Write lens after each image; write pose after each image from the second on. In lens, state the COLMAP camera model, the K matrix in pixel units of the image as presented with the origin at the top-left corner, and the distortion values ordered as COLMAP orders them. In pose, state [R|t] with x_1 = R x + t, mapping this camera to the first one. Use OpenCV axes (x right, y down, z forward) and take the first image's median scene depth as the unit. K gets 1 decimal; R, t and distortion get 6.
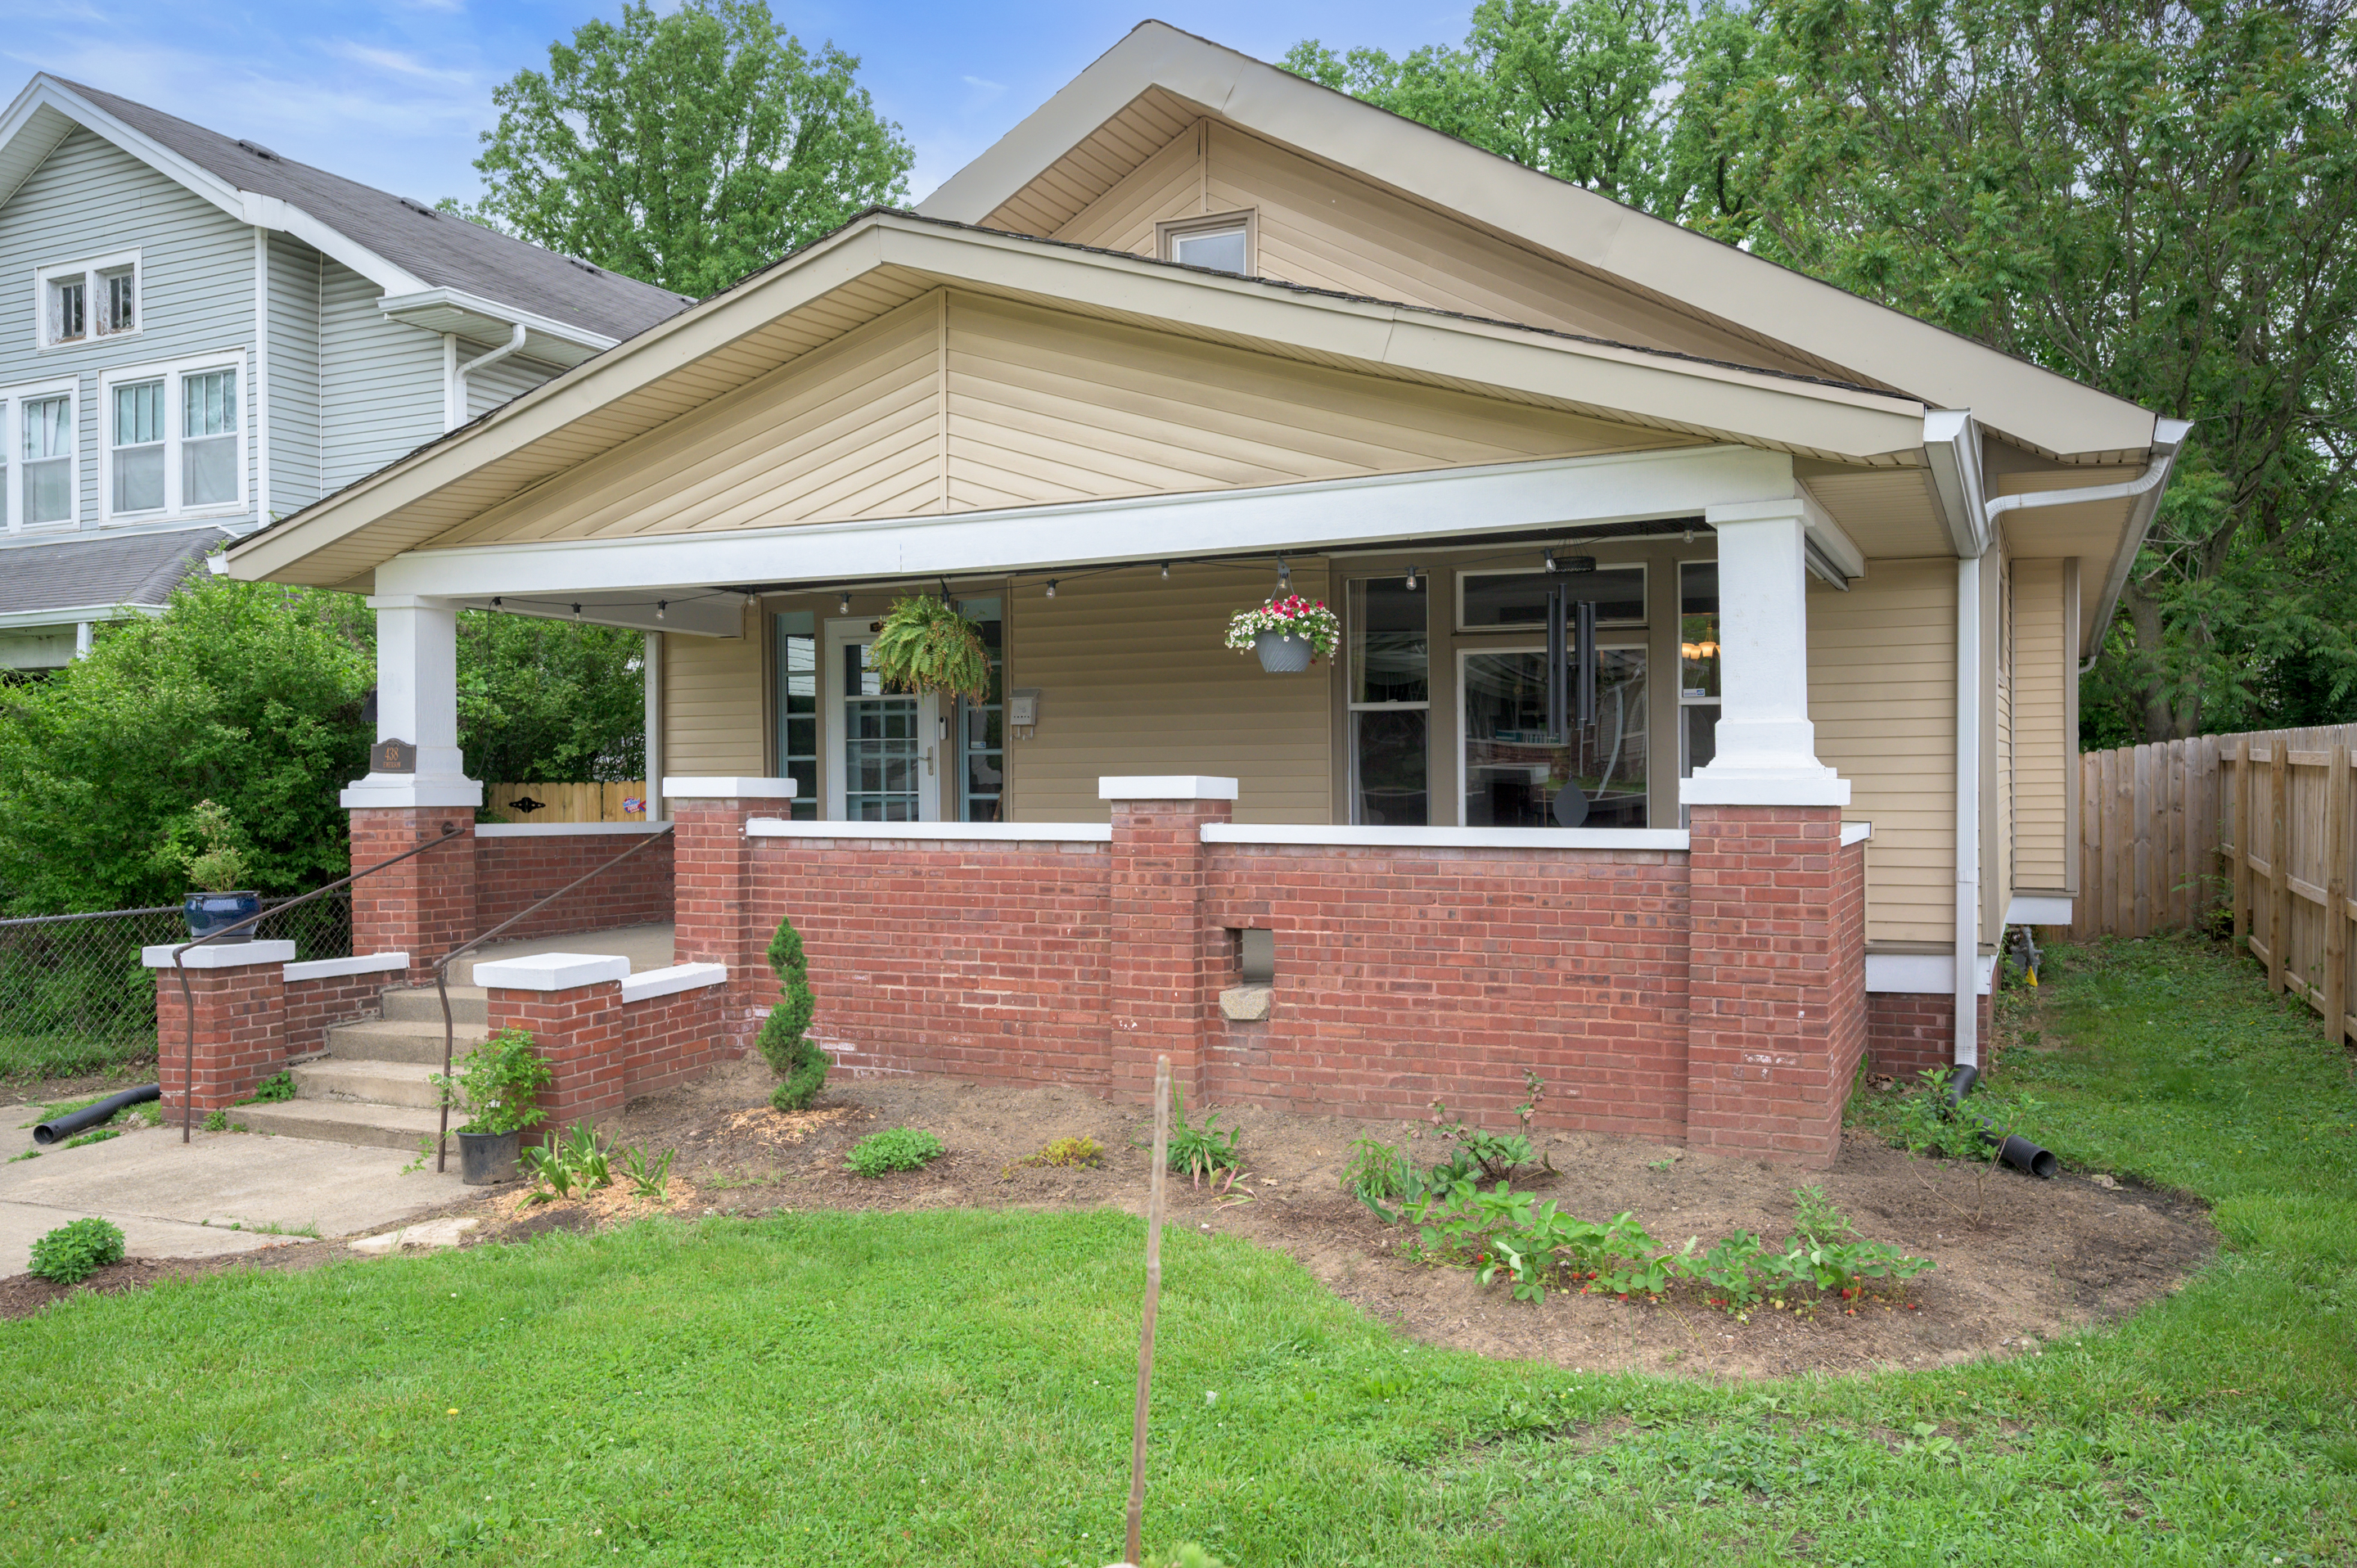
lens RADIAL K [[1813.6, 0, 1178.5], [0, 1813.6, 784.0], [0, 0, 1]] dist [-0.001923, 0.000927]
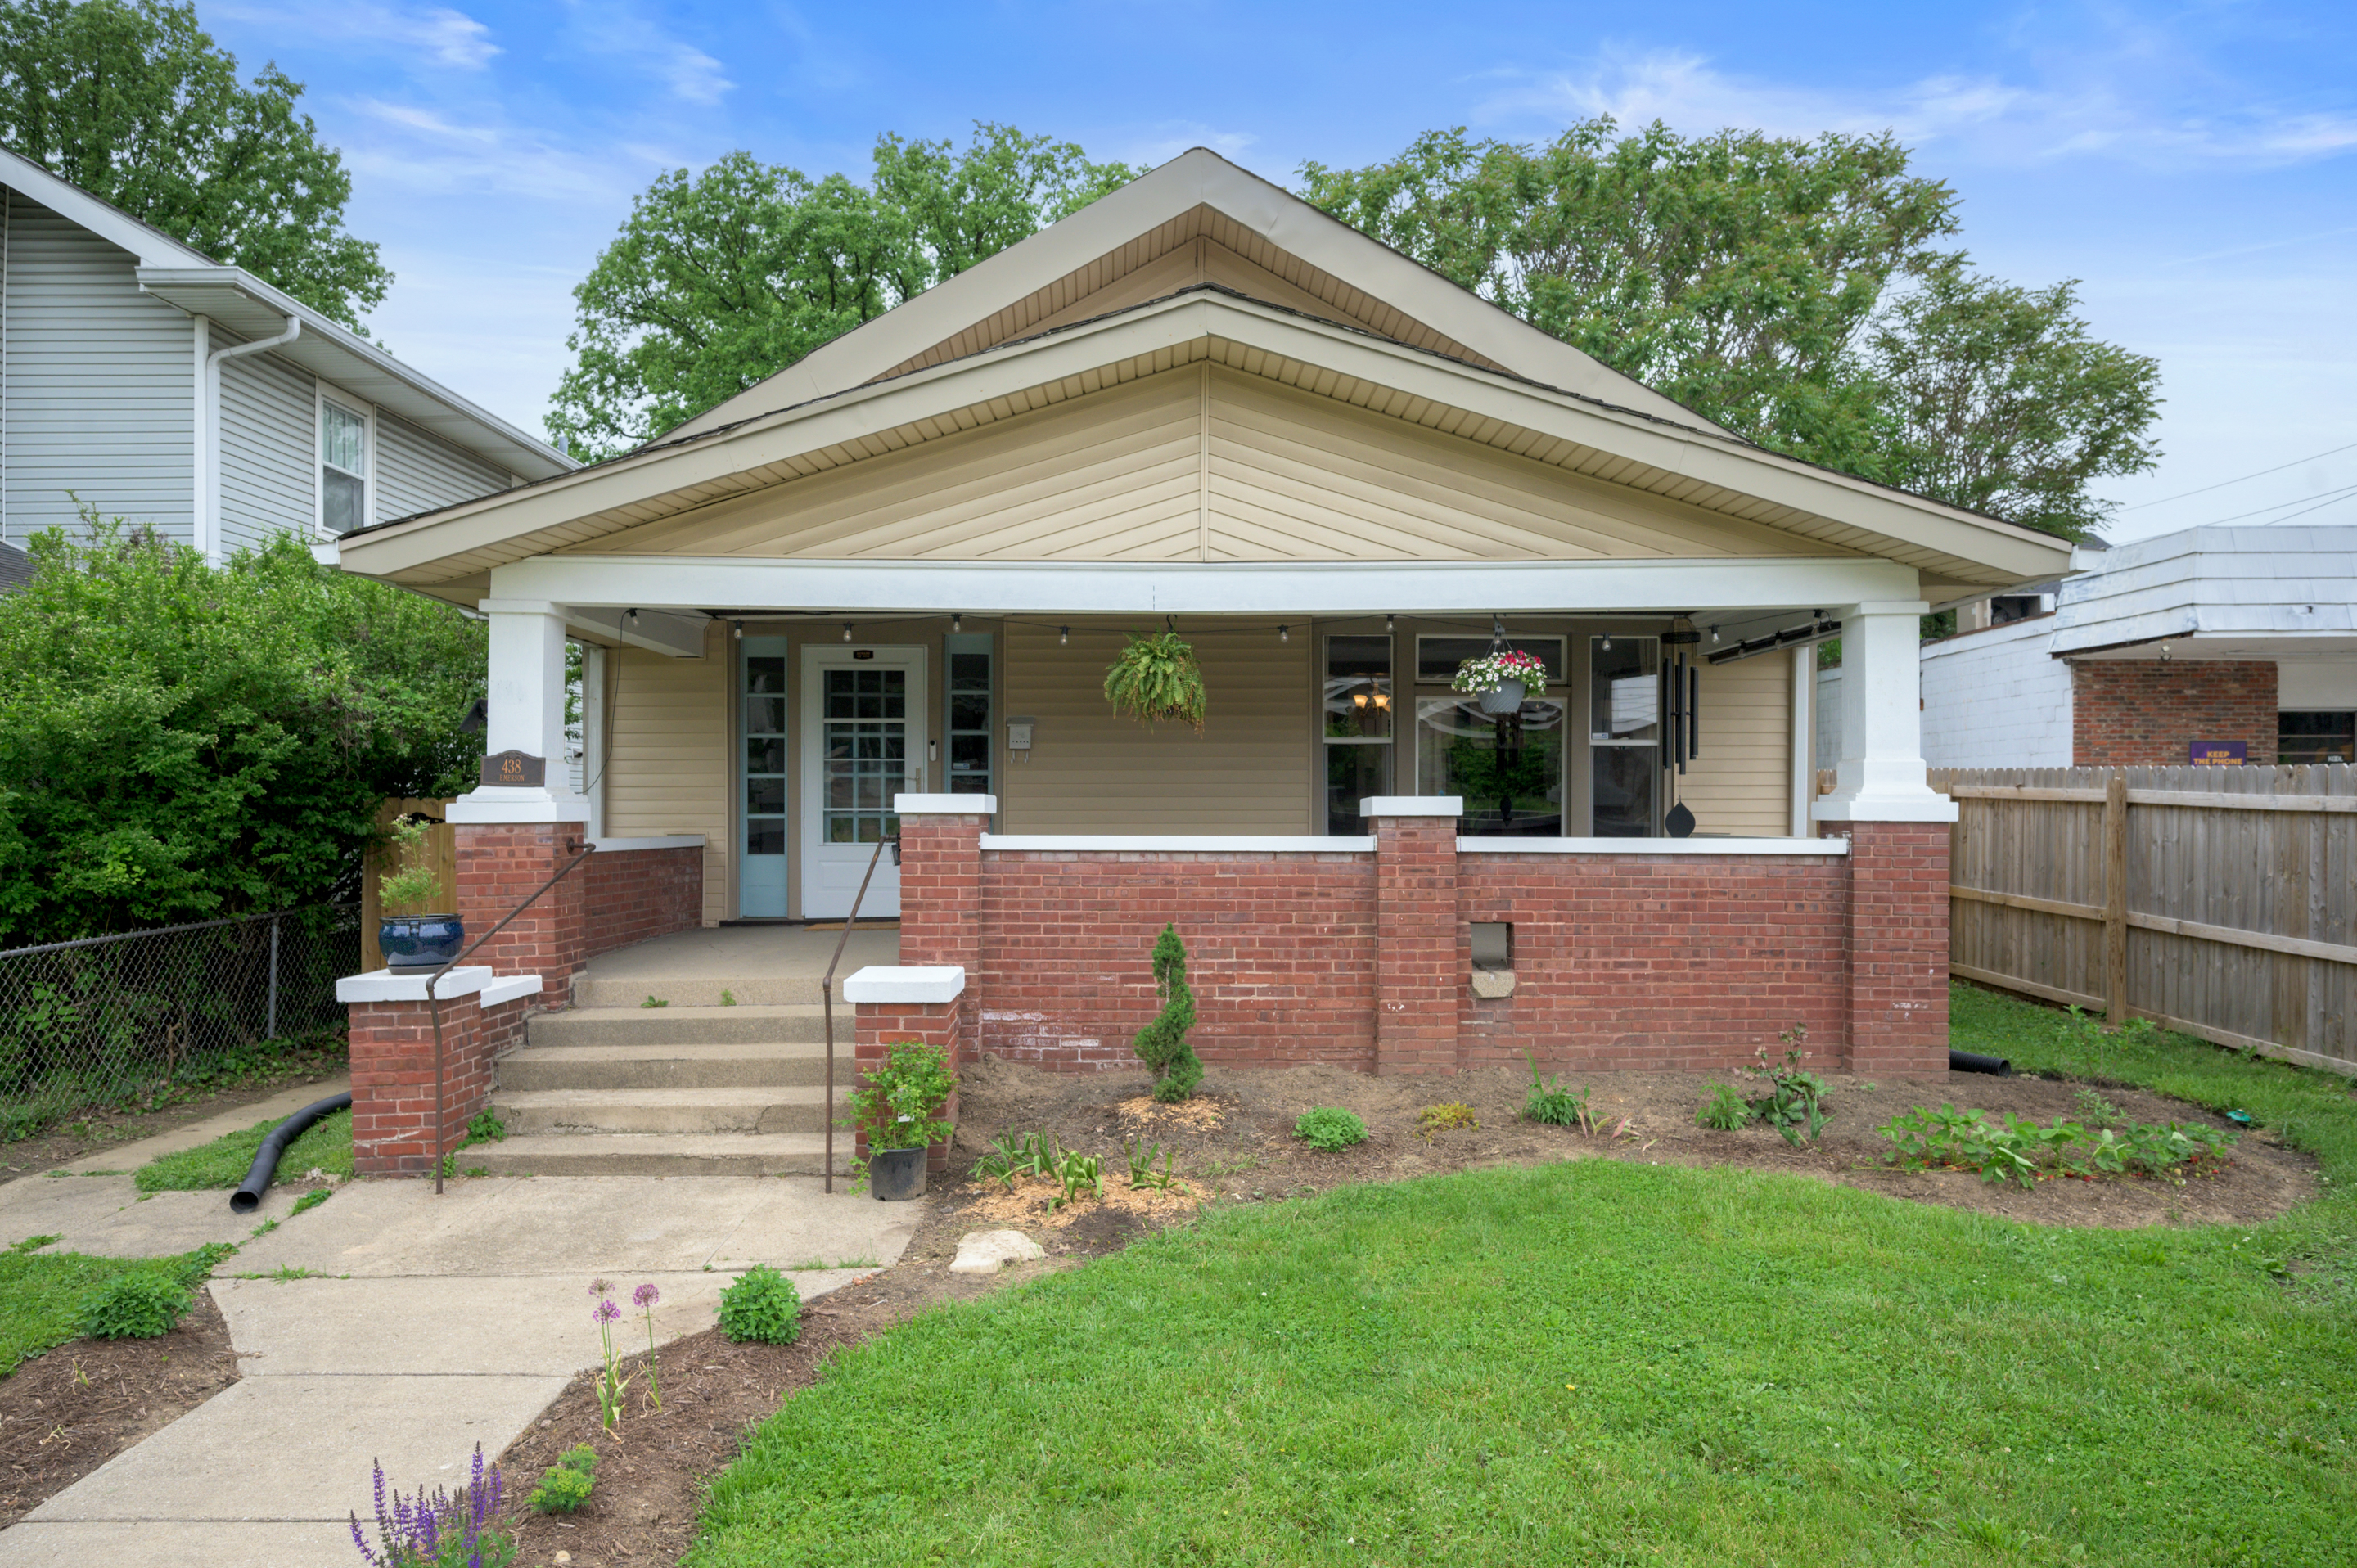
lens RADIAL K [[1517.6, 0, 1178.5], [0, 1517.6, 784.0], [0, 0, 1]] dist [-0.001135, 0.000783]
pose [[0.903372, 0.011159, 0.428713, -0.559040], [-0.005555, 0.999882, -0.014321, 0.002494], [-0.428822, 0.010555, 0.903327, 0.161653]]
